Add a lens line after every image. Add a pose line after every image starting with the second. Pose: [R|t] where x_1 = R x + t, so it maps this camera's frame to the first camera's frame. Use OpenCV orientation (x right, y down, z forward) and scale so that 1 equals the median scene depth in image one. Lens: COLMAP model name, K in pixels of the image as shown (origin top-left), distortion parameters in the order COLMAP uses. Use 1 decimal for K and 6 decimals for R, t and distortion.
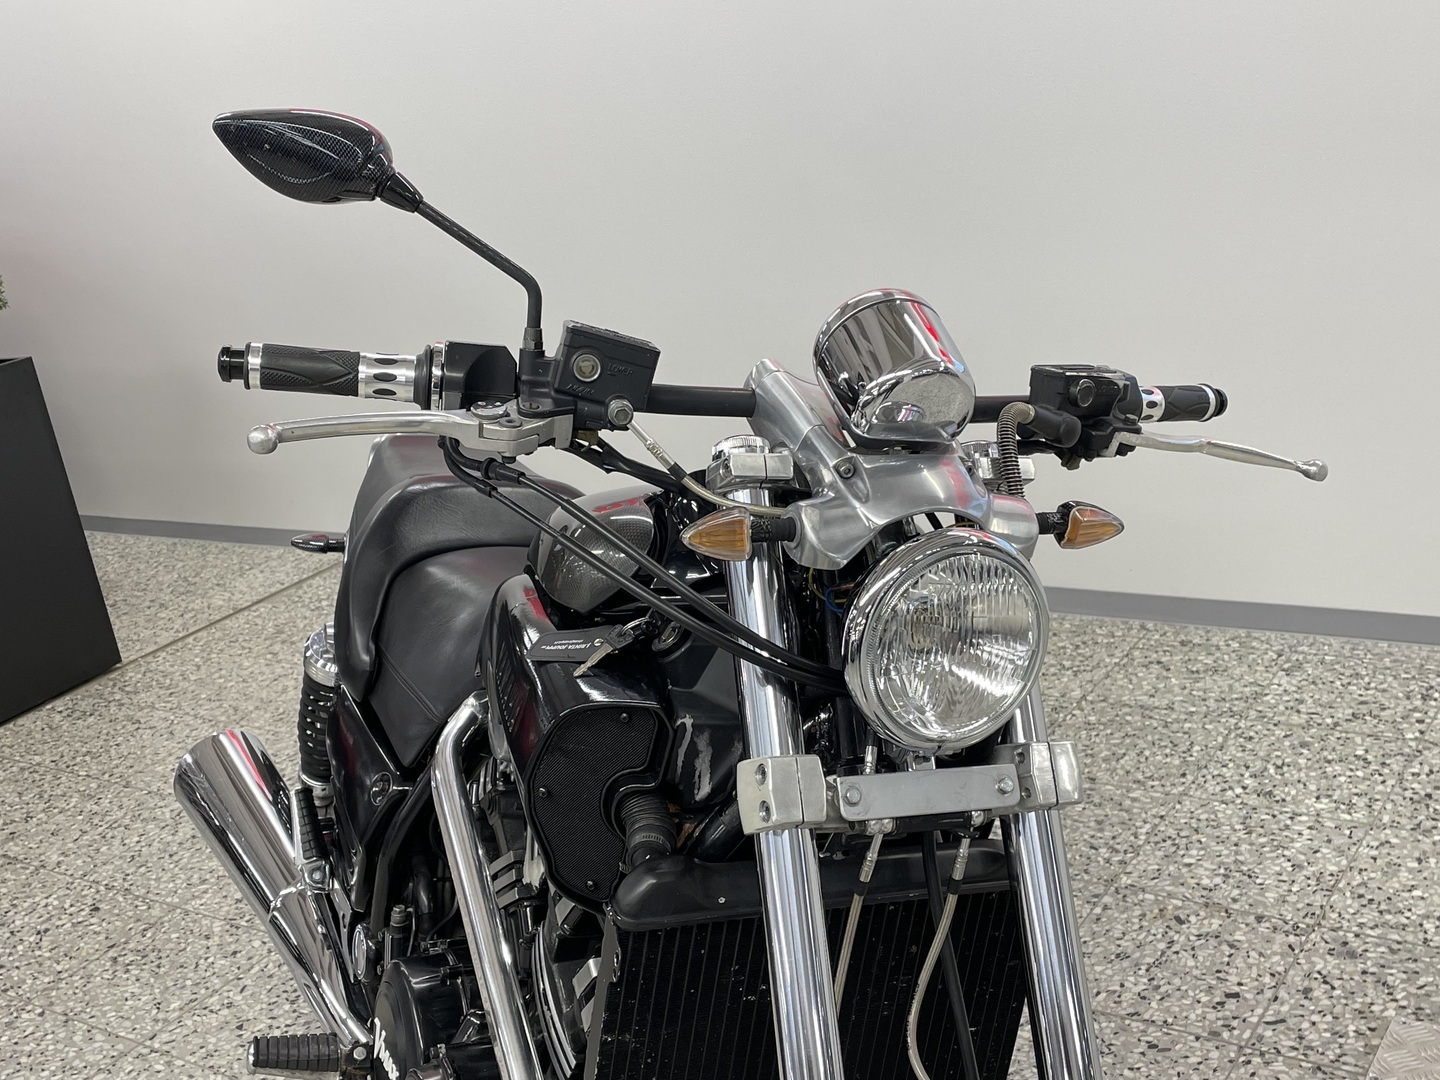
lens RADIAL K [[1668.7, 0, 709.8], [0, 1668.7, 528.3], [0, 0, 1]] dist [0.058238, 0.000000]
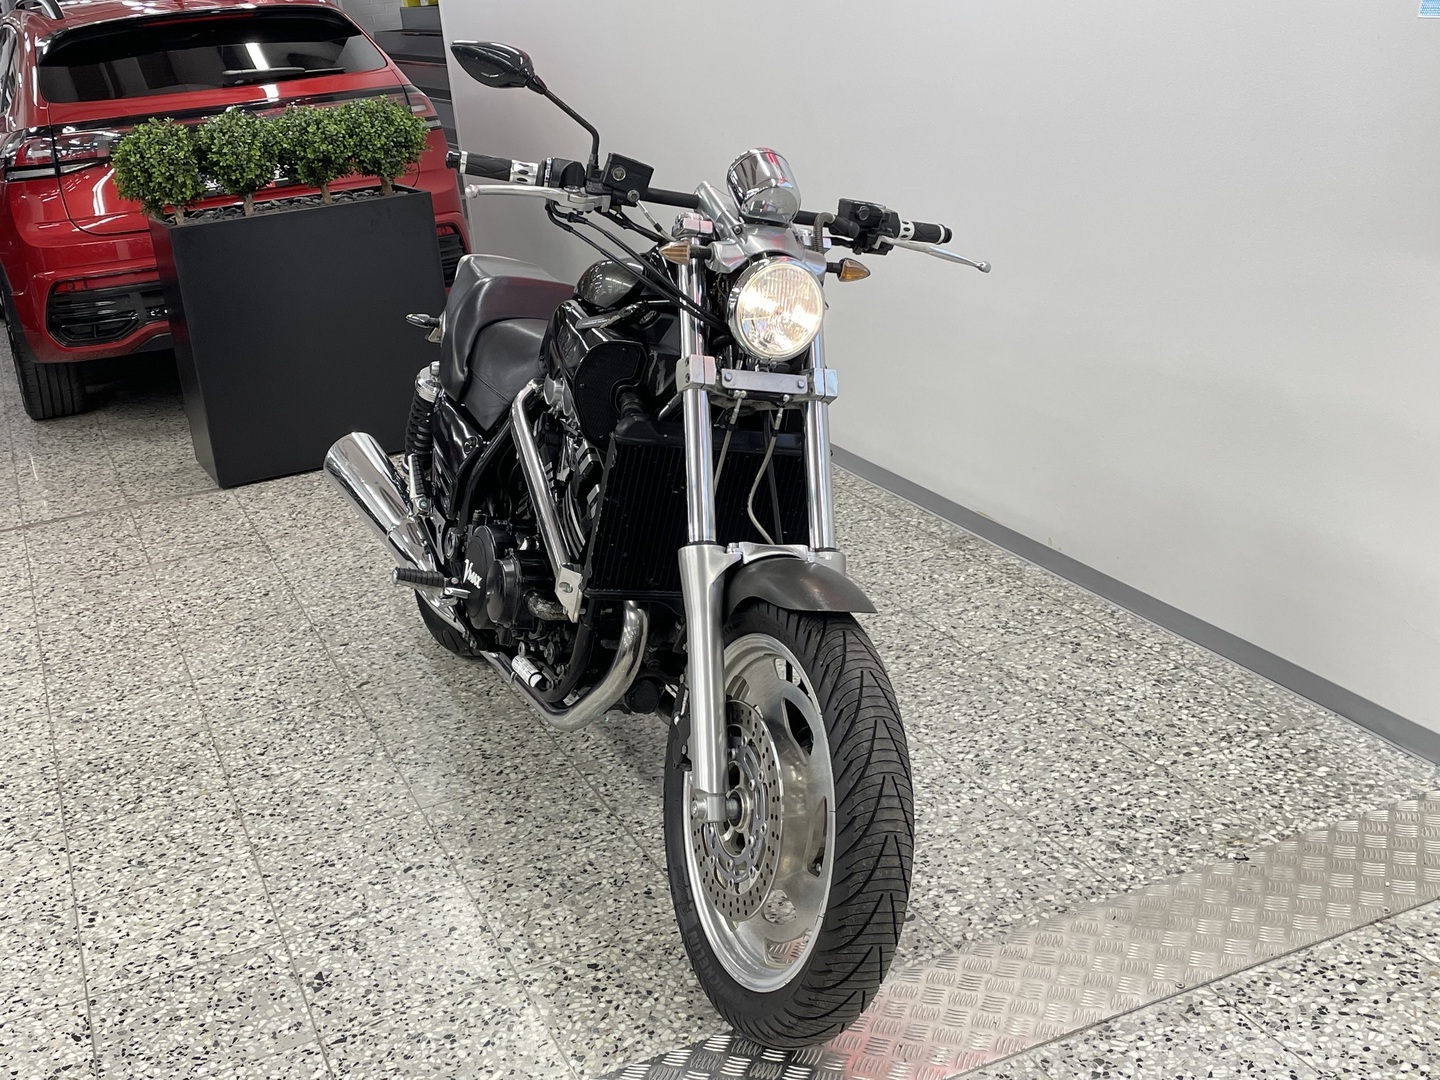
lens RADIAL K [[1668.7, 0, 710.0], [0, 1668.7, 518.0], [0, 0, 1]] dist [0.058238, 0.000000]
pose [[0.852745, 0.244758, -0.461431, 0.574141], [-0.202425, 0.969236, 0.140023, -0.106481], [0.481507, -0.025999, 0.876056, -0.050353]]
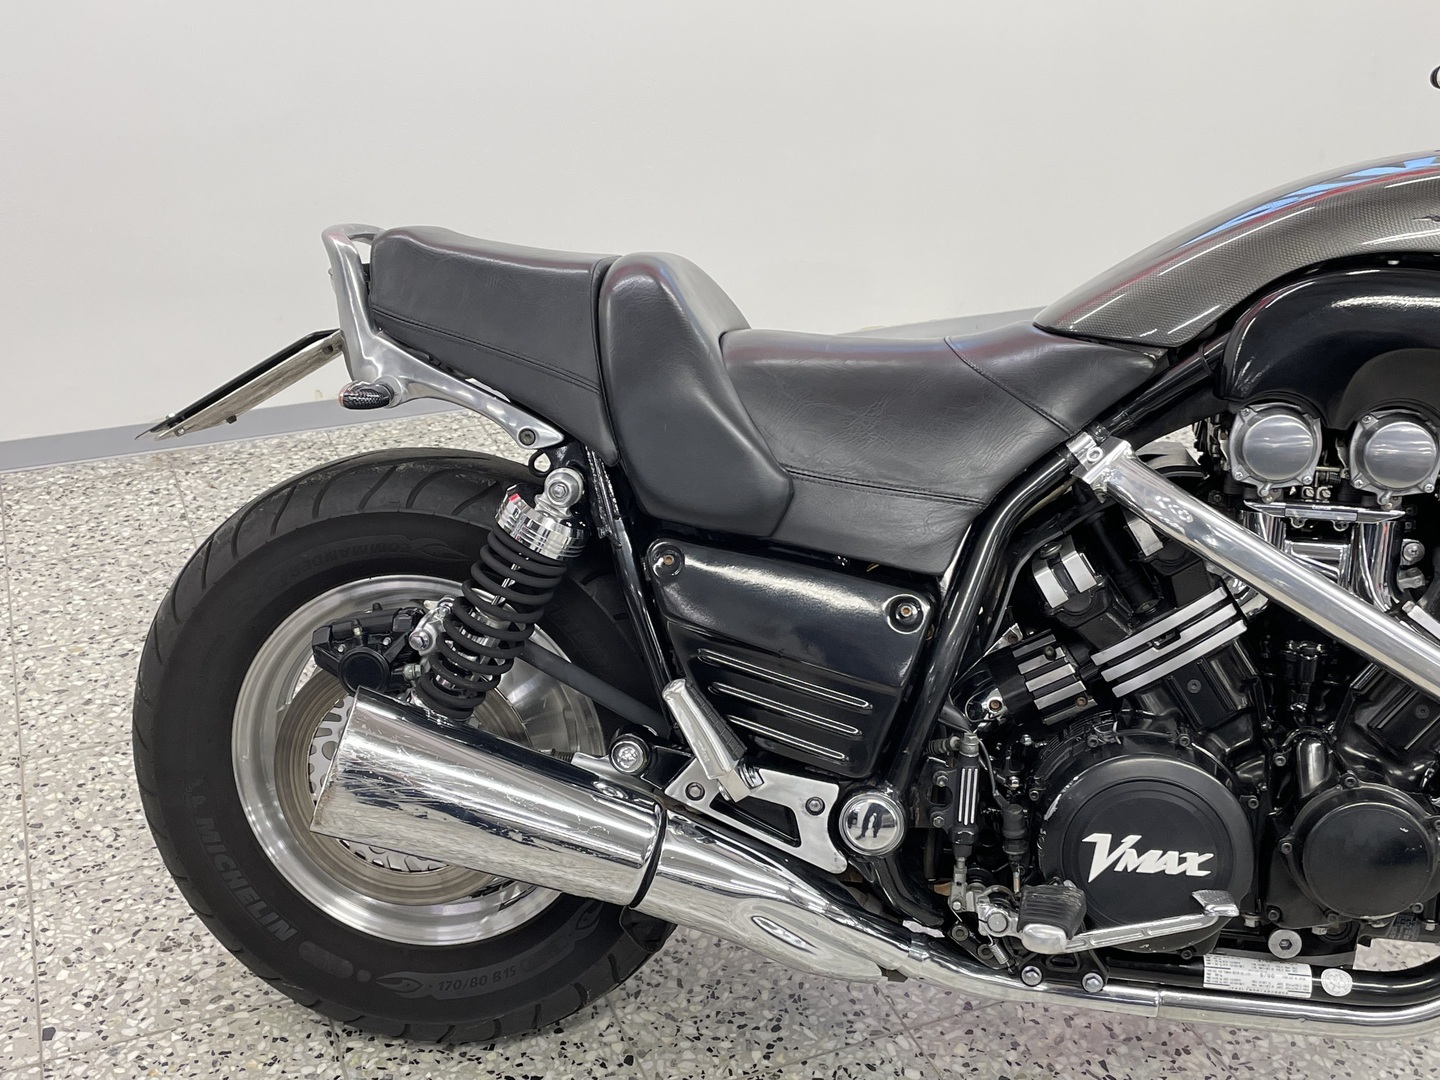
lens RADIAL K [[1668.7, 0, 688.8], [0, 1668.7, 518.7], [0, 0, 1]] dist [0.058238, 0.000000]
pose [[0.536566, -0.226903, 0.812780, -0.543959], [0.160742, 0.973019, 0.165520, -0.025625], [-0.828407, 0.041835, 0.558562, 0.379704]]
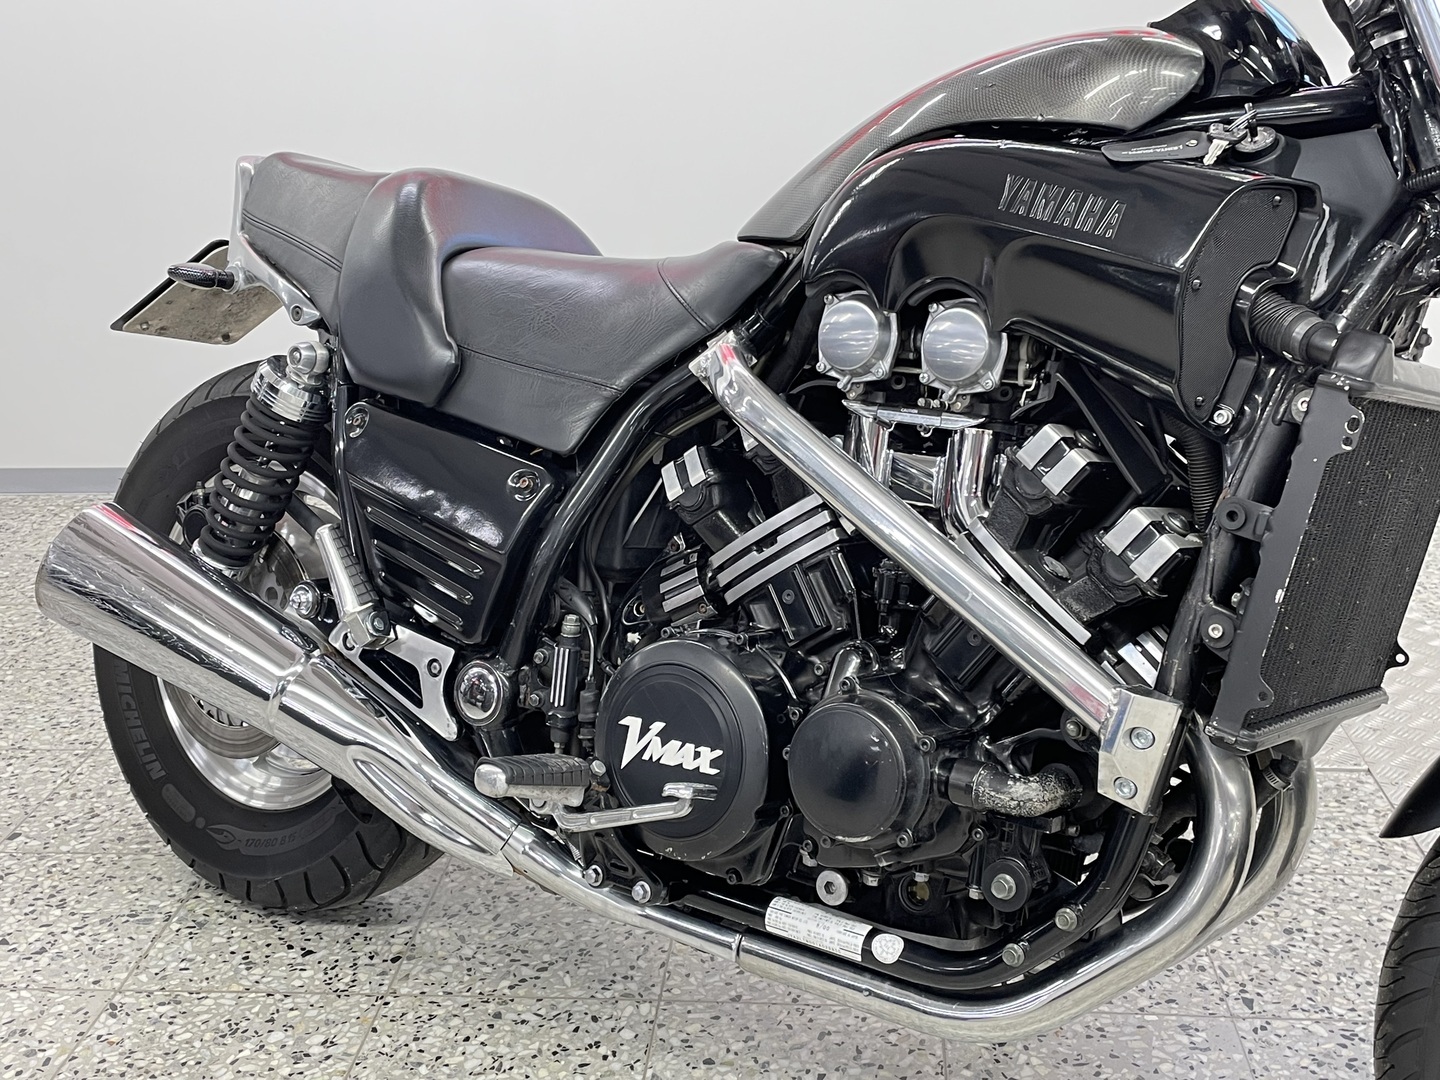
lens RADIAL K [[1668.7, 0, 713.7], [0, 1668.7, 516.1], [0, 0, 1]] dist [0.058238, 0.000000]
pose [[0.857645, -0.021696, 0.513784, -0.326969], [0.049323, 0.997974, -0.040190, 0.125311], [-0.511871, 0.059810, 0.856978, 0.142085]]
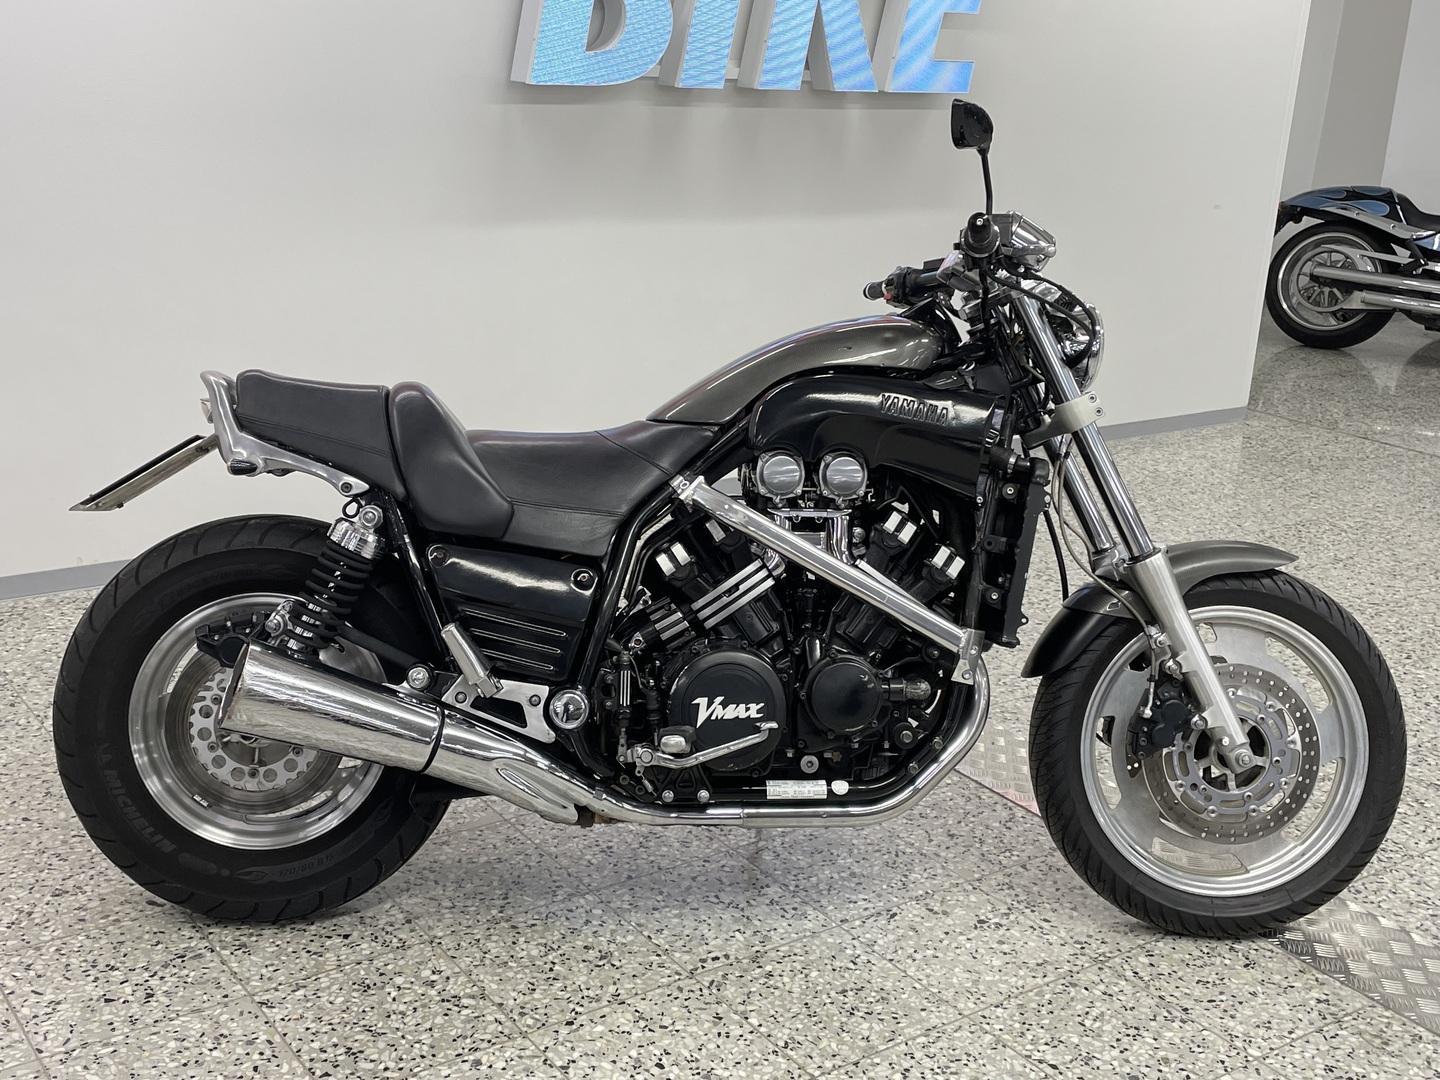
lens RADIAL K [[1668.7, 0, 702.8], [0, 1668.7, 514.8], [0, 0, 1]] dist [0.058238, 0.000000]
pose [[0.315867, -0.097184, 0.943813, -0.881824], [0.185194, 0.981923, 0.039130, 0.039804], [-0.930554, 0.162428, 0.328155, 0.267761]]
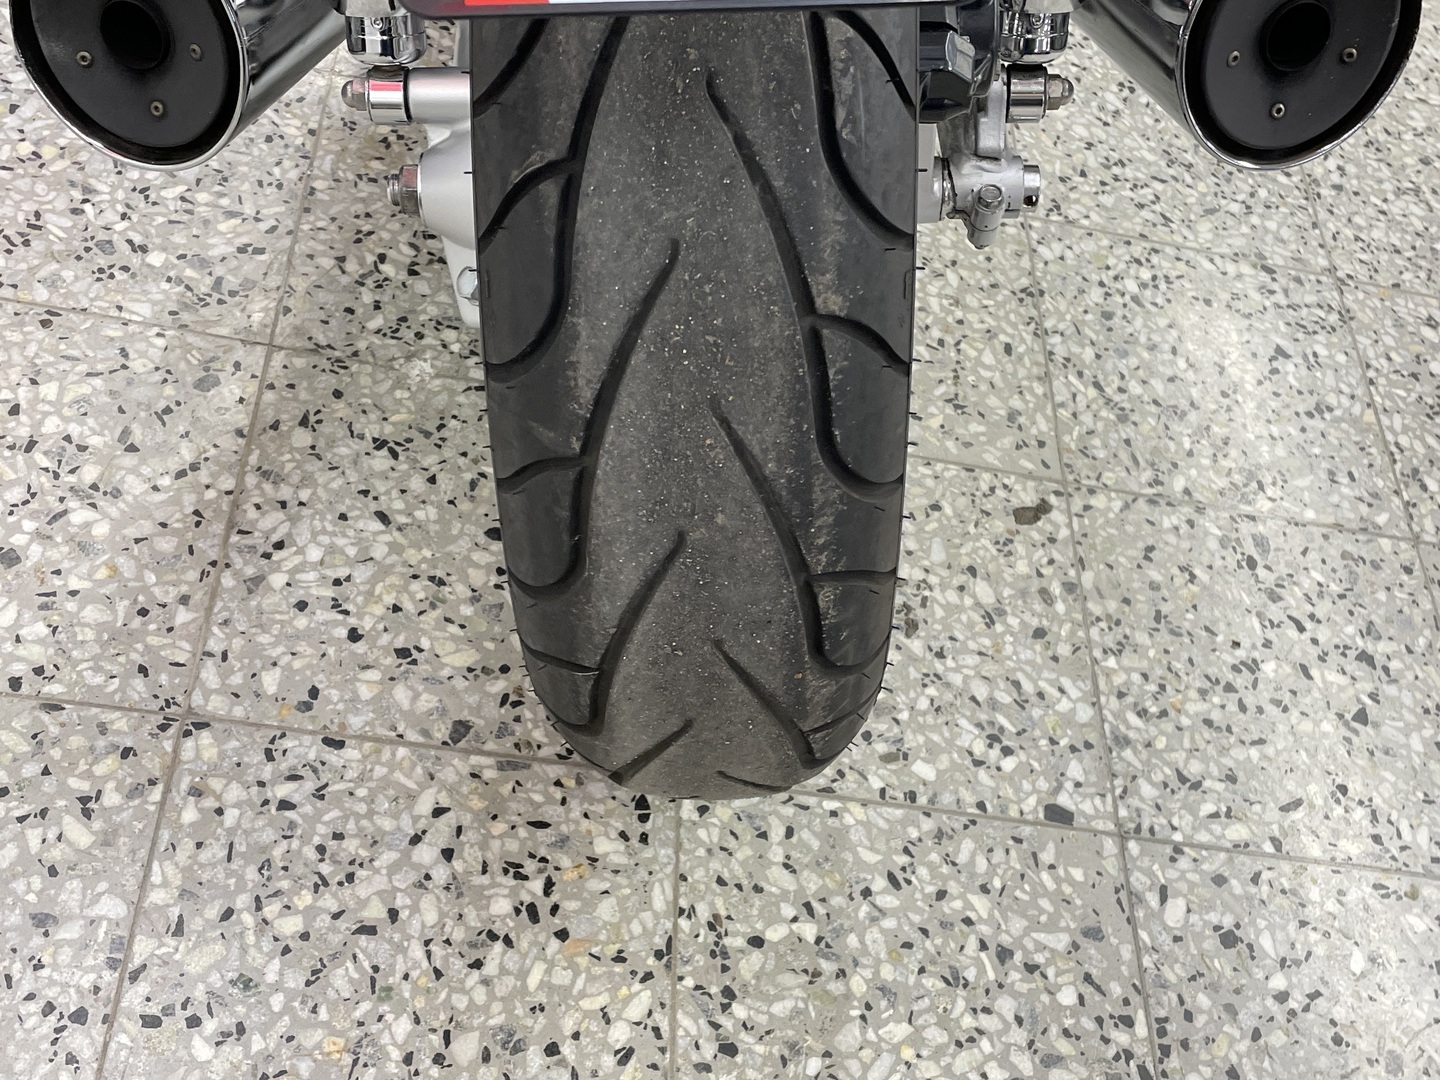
lens RADIAL K [[1668.7, 0, 735.8], [0, 1668.7, 518.1], [0, 0, 1]] dist [0.058238, 0.000000]
pose [[-0.588163, -0.630219, 0.506842, -0.317342], [0.095876, 0.567949, 0.817461, -0.117958], [-0.803039, 0.529394, -0.273624, 1.035946]]
